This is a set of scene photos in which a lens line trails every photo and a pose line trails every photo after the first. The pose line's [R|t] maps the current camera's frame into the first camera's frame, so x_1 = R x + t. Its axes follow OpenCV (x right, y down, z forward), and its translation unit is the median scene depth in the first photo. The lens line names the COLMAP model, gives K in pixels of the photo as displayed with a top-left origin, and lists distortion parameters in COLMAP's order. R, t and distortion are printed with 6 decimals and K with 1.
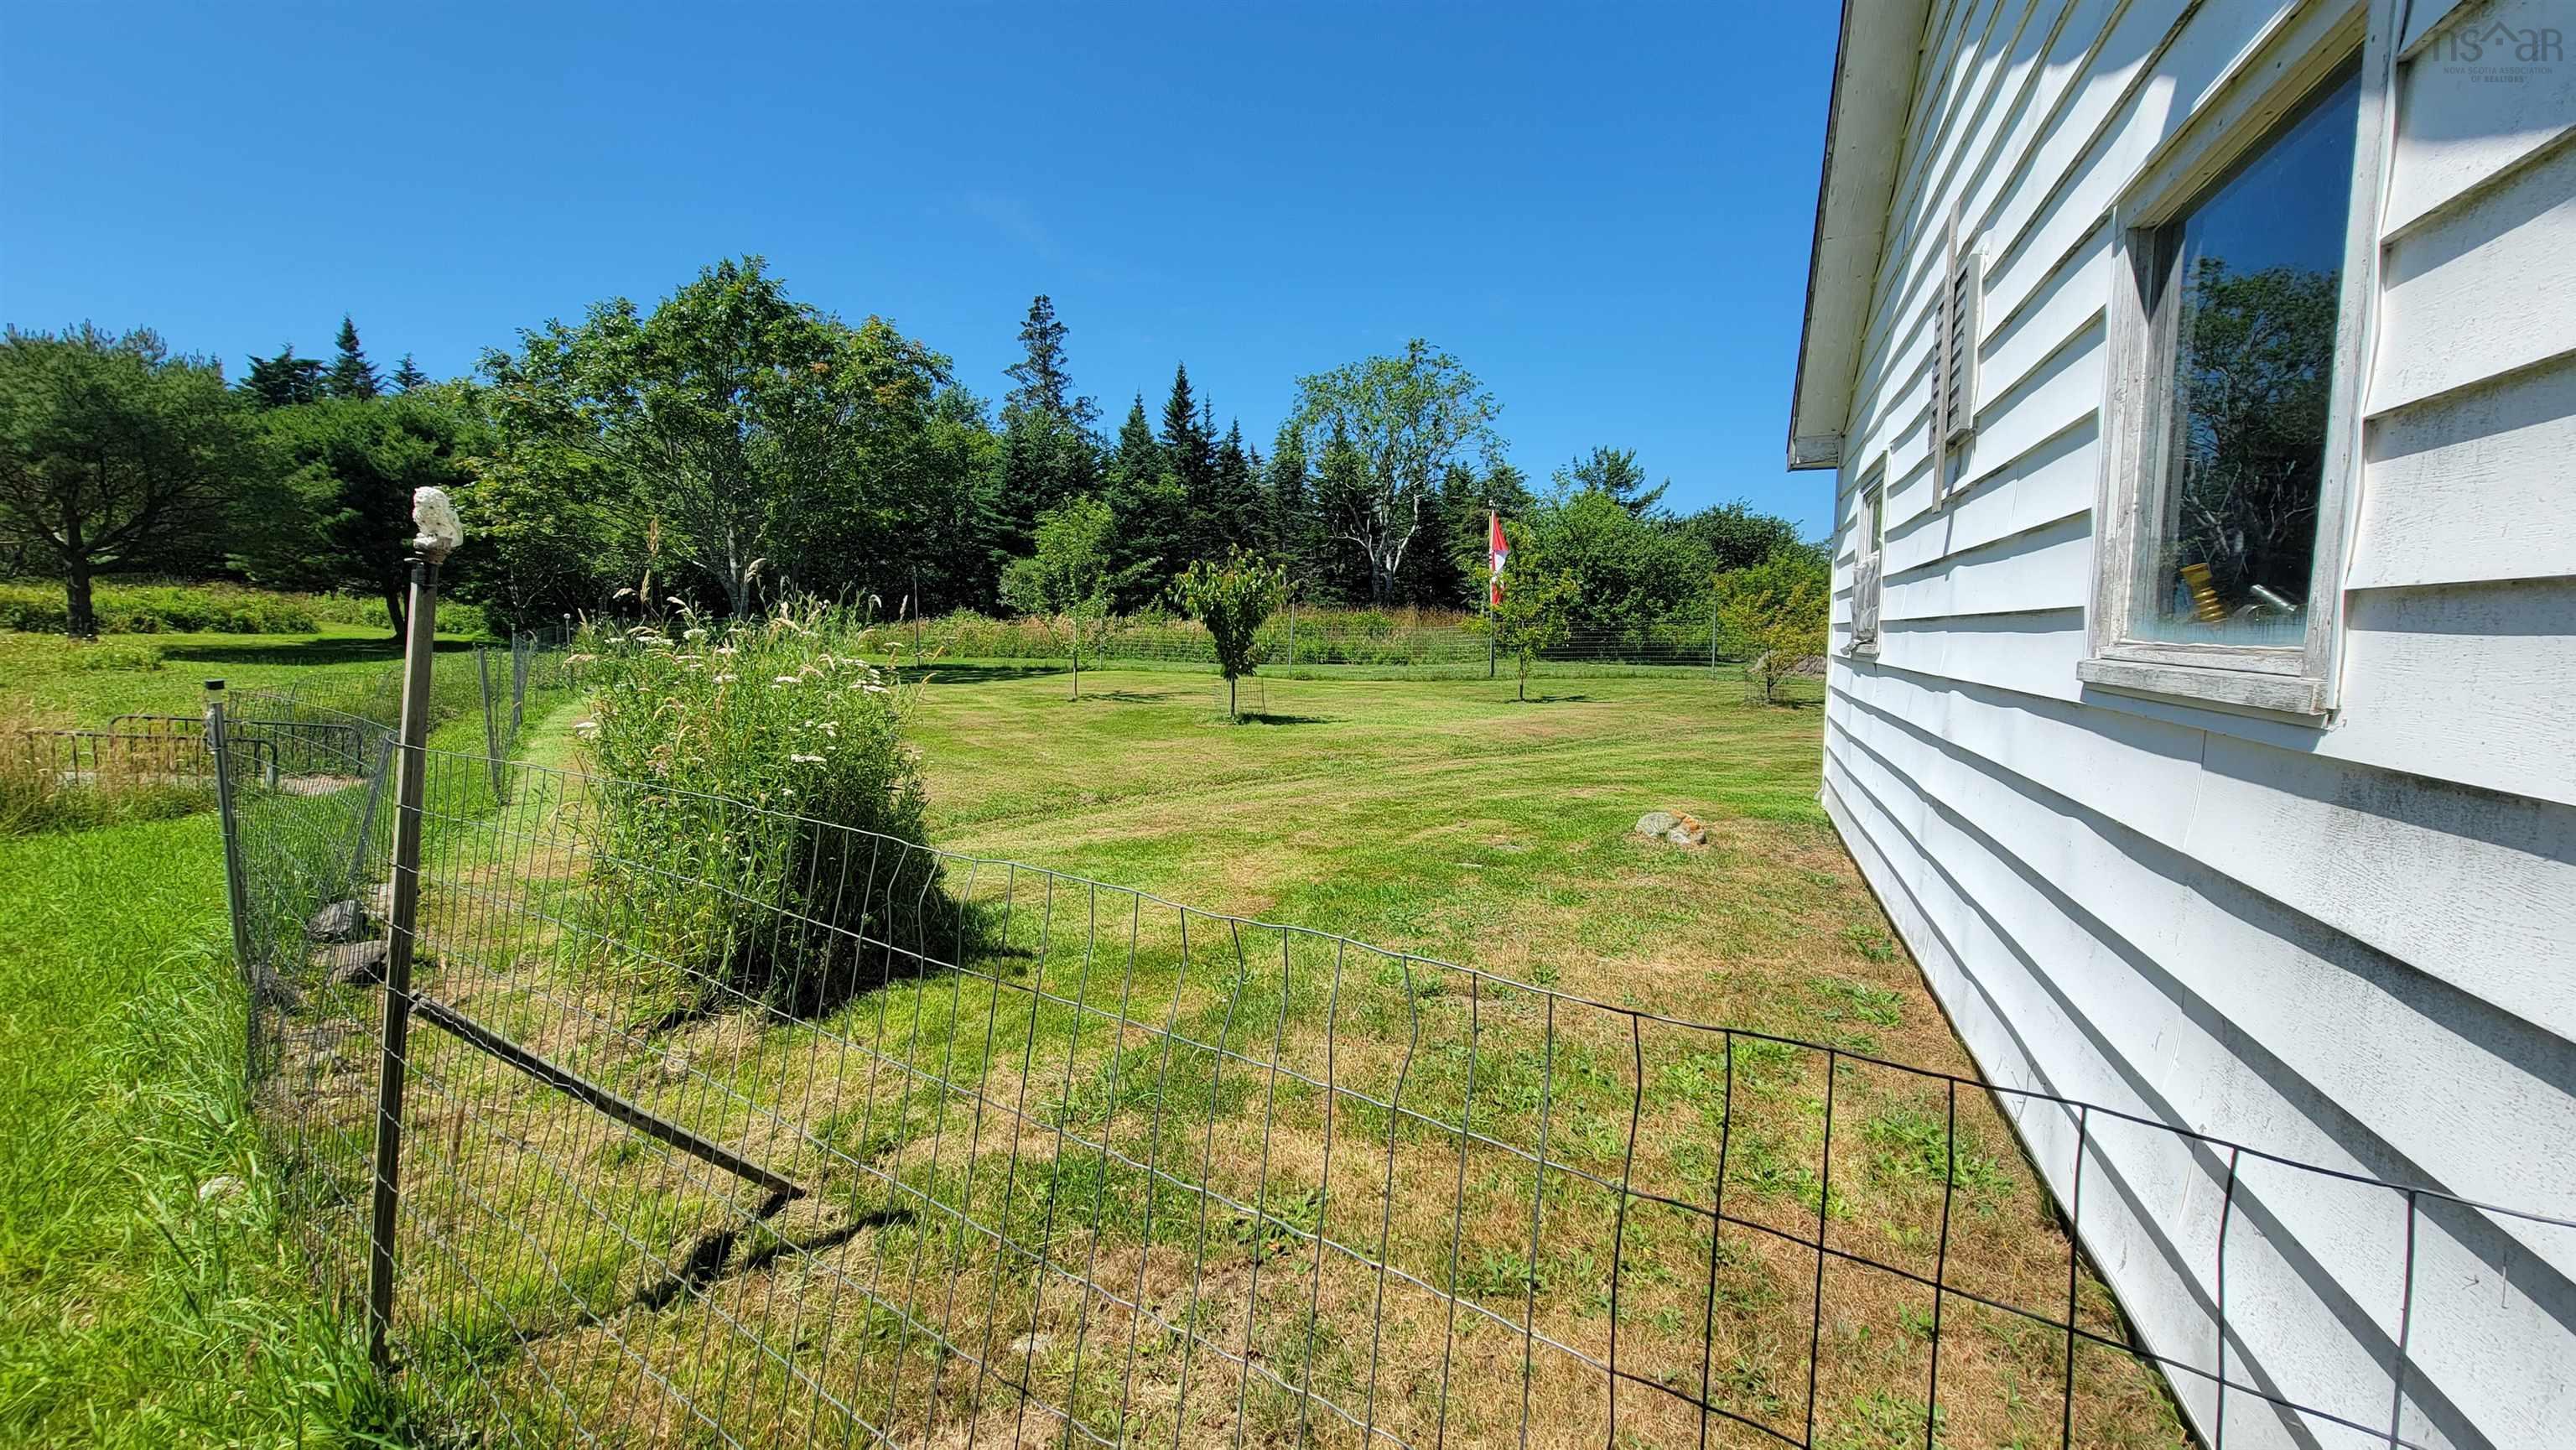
lens RADIAL K [[1051.3, 0, 1289.7], [0, 1051.3, 723.1], [0, 0, 1]] dist [-0.003337, 0.002206]
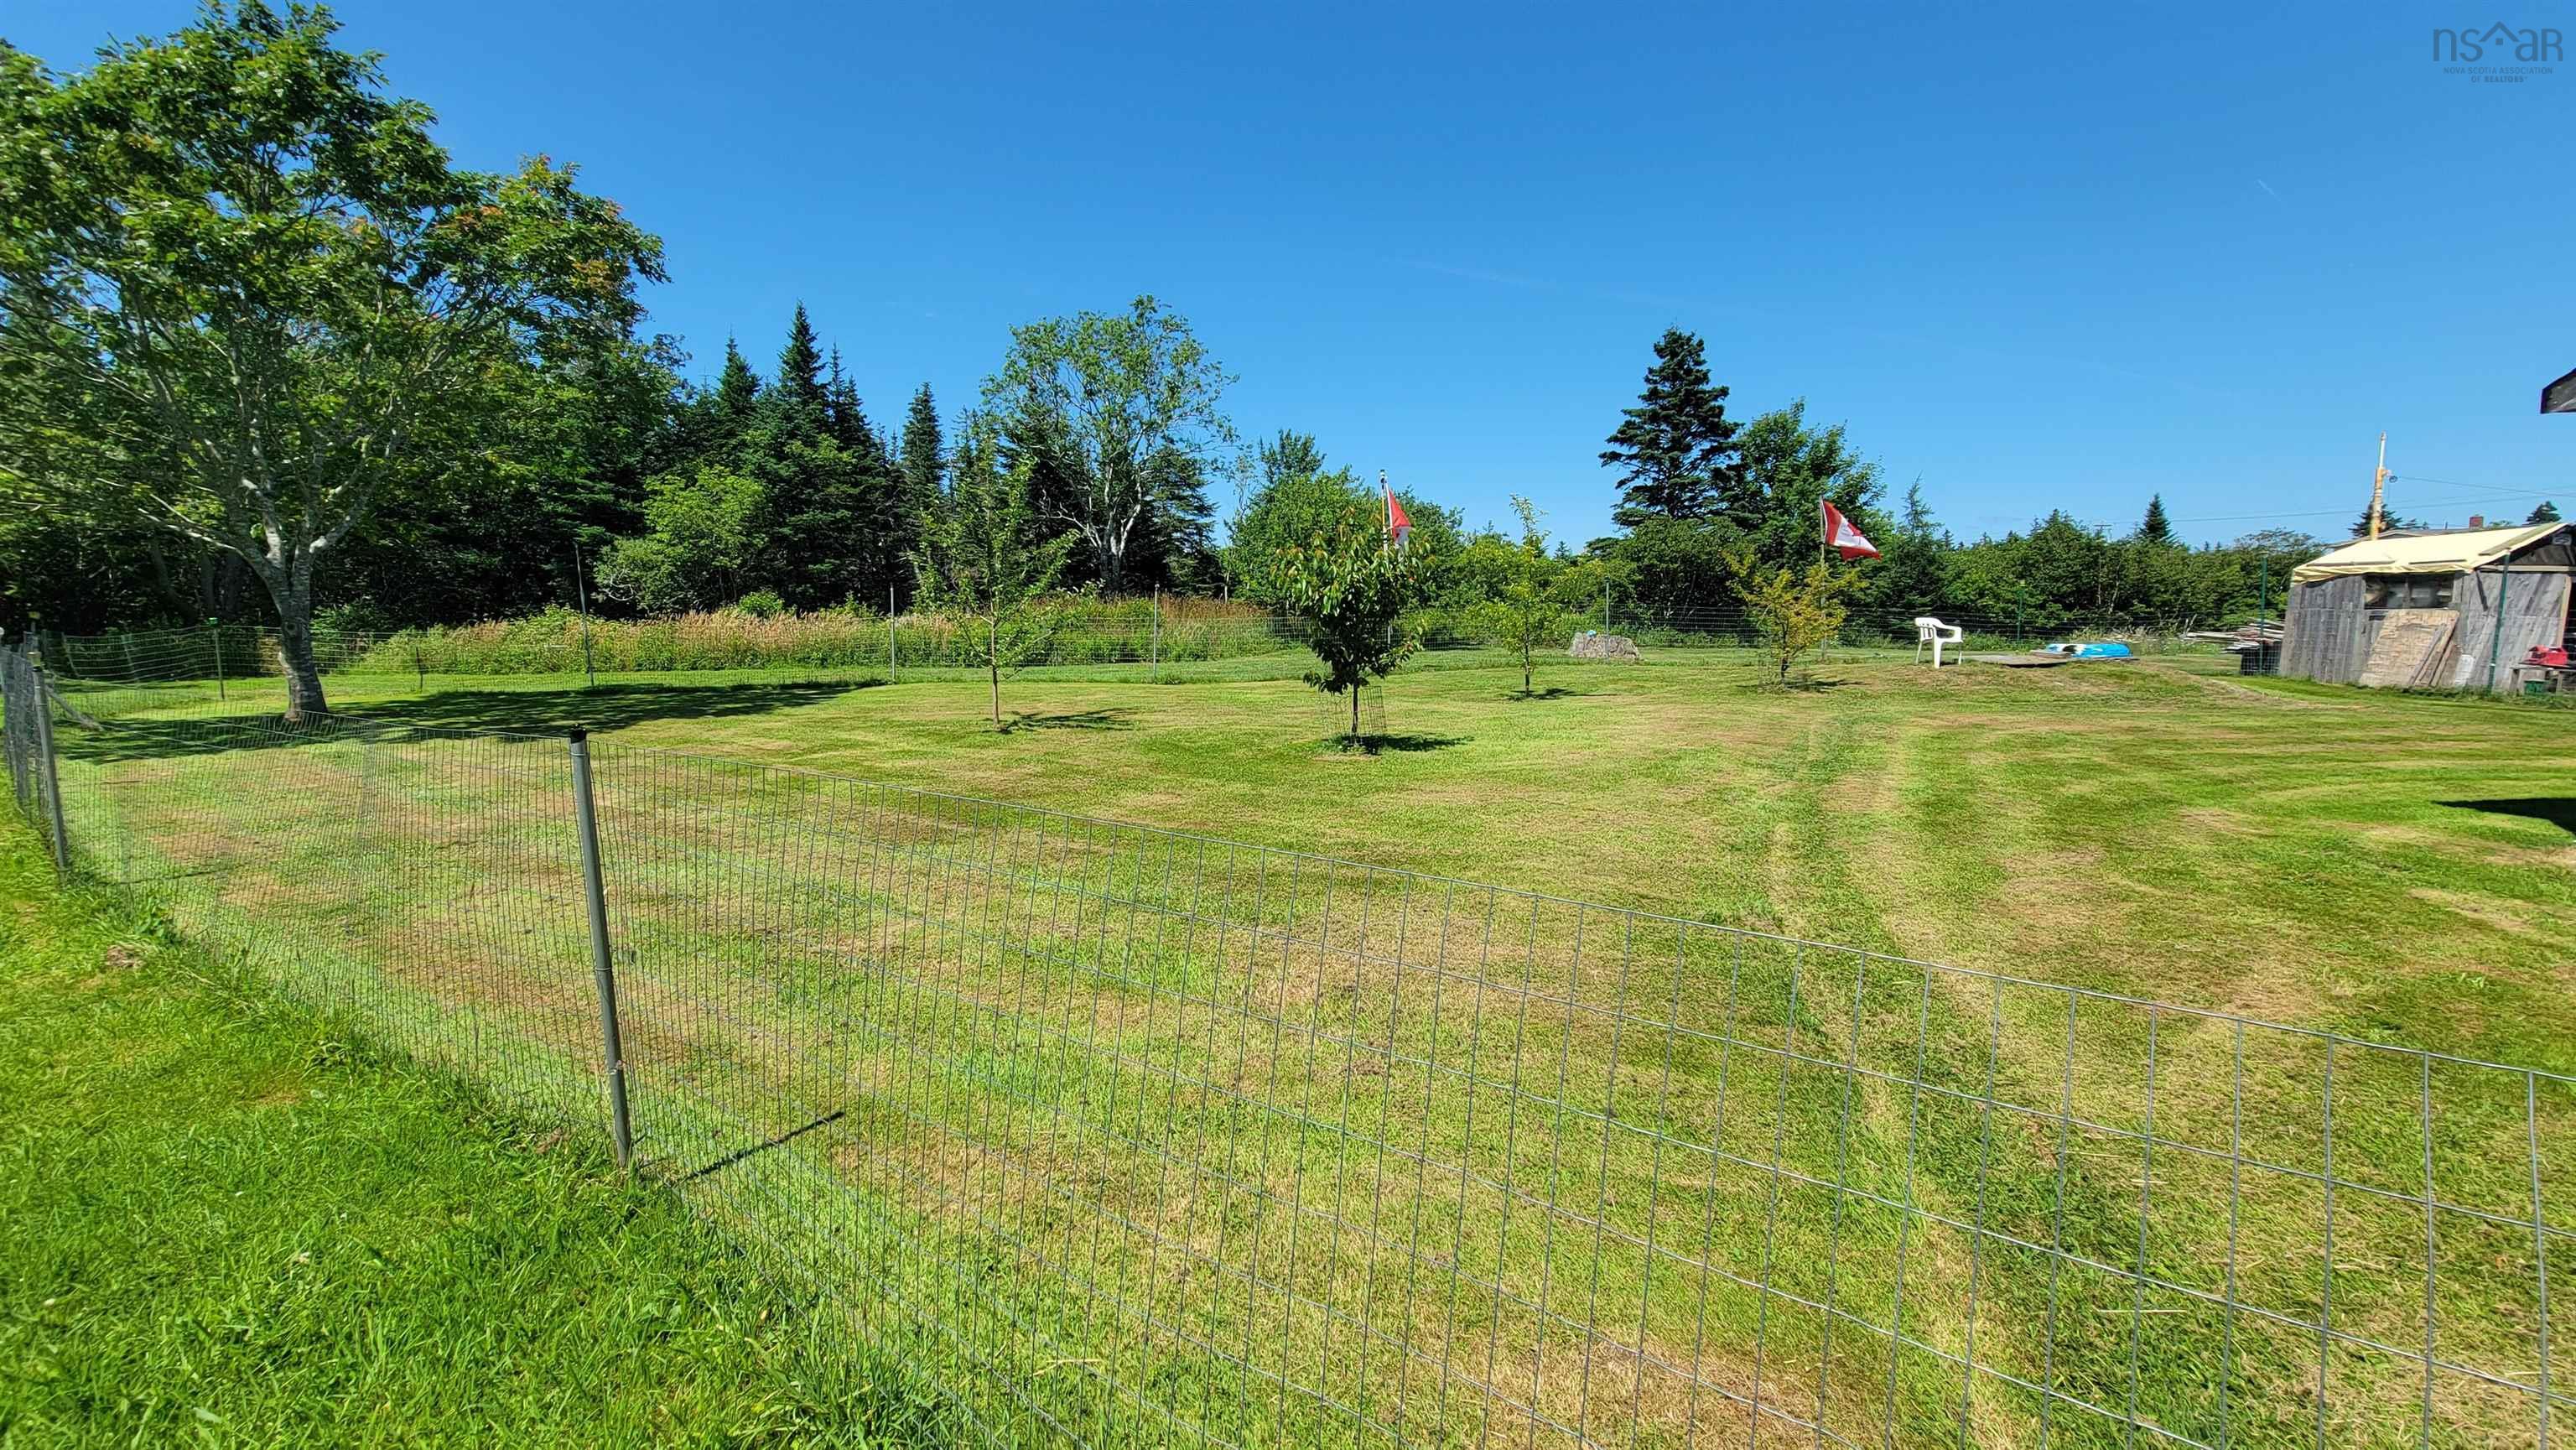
lens RADIAL K [[1051.3, 0, 1298.4], [0, 1051.3, 720.0], [0, 0, 1]] dist [-0.003337, 0.002206]
pose [[0.910442, -0.062741, 0.408851, -0.158521], [0.059793, 0.998010, 0.020003, -0.015897], [-0.409293, 0.006234, 0.912382, 0.141464]]
